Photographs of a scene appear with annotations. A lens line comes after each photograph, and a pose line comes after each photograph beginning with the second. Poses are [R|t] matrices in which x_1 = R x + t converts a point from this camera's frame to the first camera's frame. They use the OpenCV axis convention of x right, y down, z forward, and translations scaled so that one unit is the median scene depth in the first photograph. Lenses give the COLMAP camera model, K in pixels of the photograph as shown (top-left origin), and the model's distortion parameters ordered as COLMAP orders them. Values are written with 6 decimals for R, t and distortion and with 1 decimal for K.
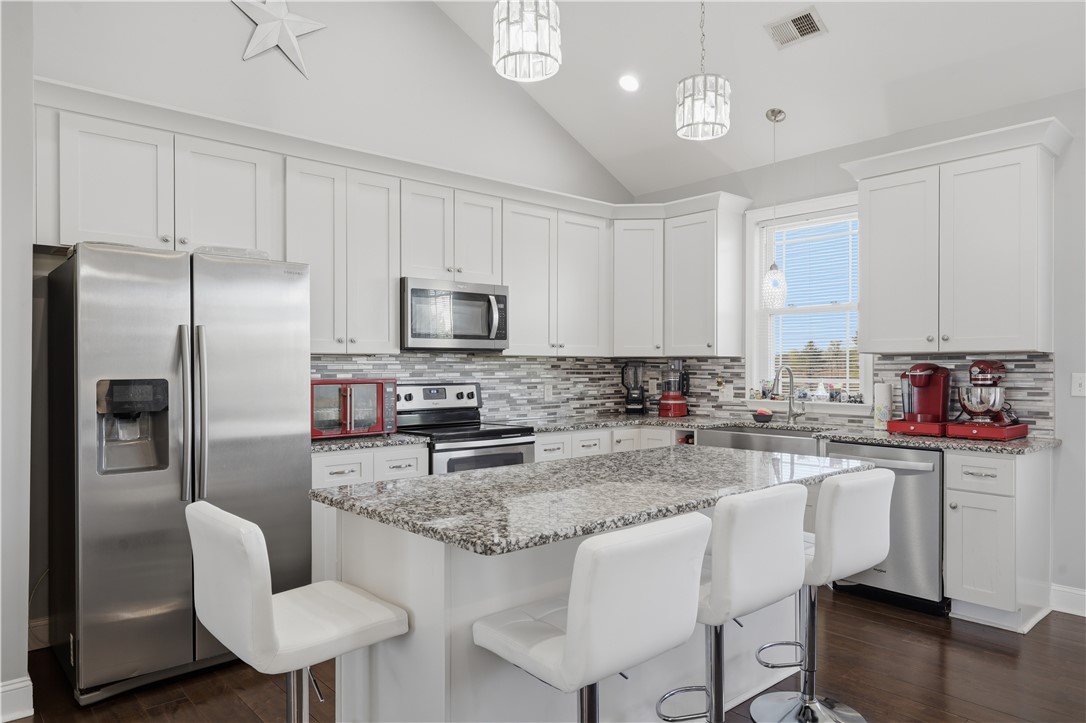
lens RADIAL K [[705.5, 0, 545.1], [0, 705.5, 361.6], [0, 0, 1]] dist [0.017071, 0.002606]
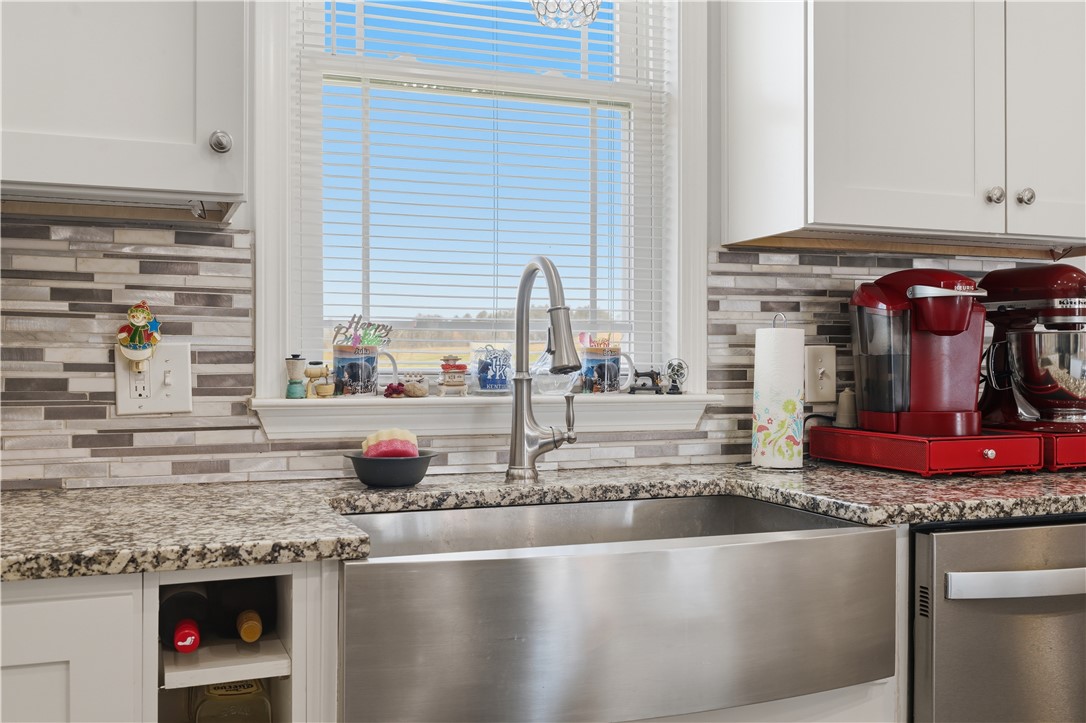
lens RADIAL K [[1086.6, 0, 541.7], [0, 1086.6, 359.6], [0, 0, 1]] dist [-0.000093, 0.000000]
pose [[0.359632, -0.000302, 0.933094, -0.029503], [-0.007678, 0.999965, 0.003283, 0.037492], [-0.933063, -0.008345, 0.359617, 0.775653]]
